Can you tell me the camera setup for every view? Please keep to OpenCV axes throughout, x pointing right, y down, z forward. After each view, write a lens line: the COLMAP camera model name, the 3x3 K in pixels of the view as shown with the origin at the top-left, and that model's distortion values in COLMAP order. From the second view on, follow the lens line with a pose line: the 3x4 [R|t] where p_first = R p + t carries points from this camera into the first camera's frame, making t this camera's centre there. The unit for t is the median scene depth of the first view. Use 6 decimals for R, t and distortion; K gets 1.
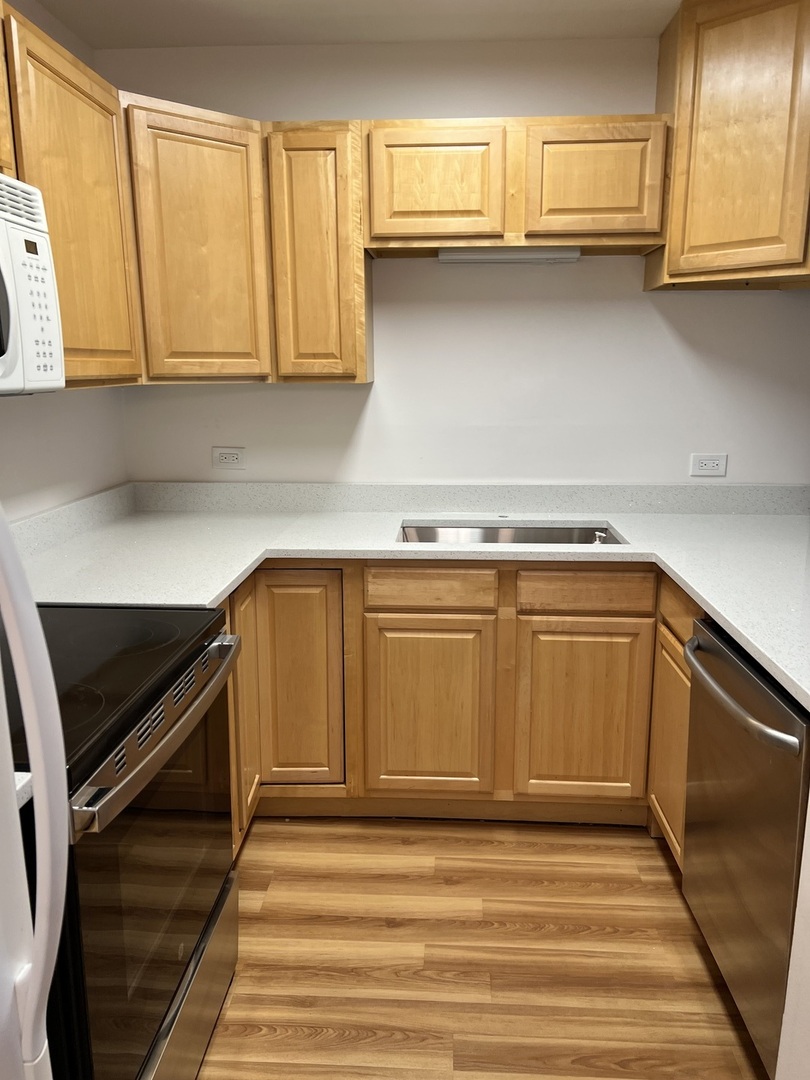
lens RADIAL K [[855.3, 0, 405.0], [0, 855.3, 540.0], [0, 0, 1]] dist [0.000791, -0.000240]
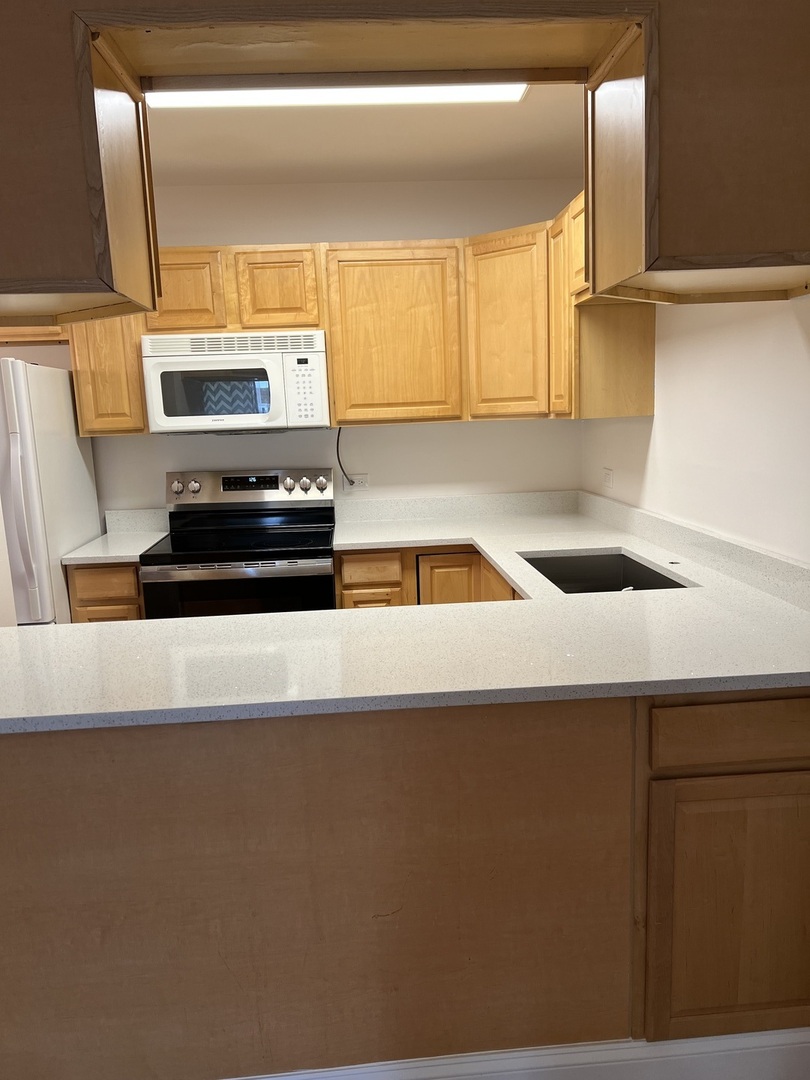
lens RADIAL K [[830.8, 0, 402.7], [0, 830.8, 544.5], [0, 0, 1]] dist [0.098584, 0.000496]
pose [[0.132883, 0.153833, -0.979121, 1.165246], [-0.159528, 0.978321, 0.132056, -0.138851], [0.978209, 0.138650, 0.154543, 0.661402]]
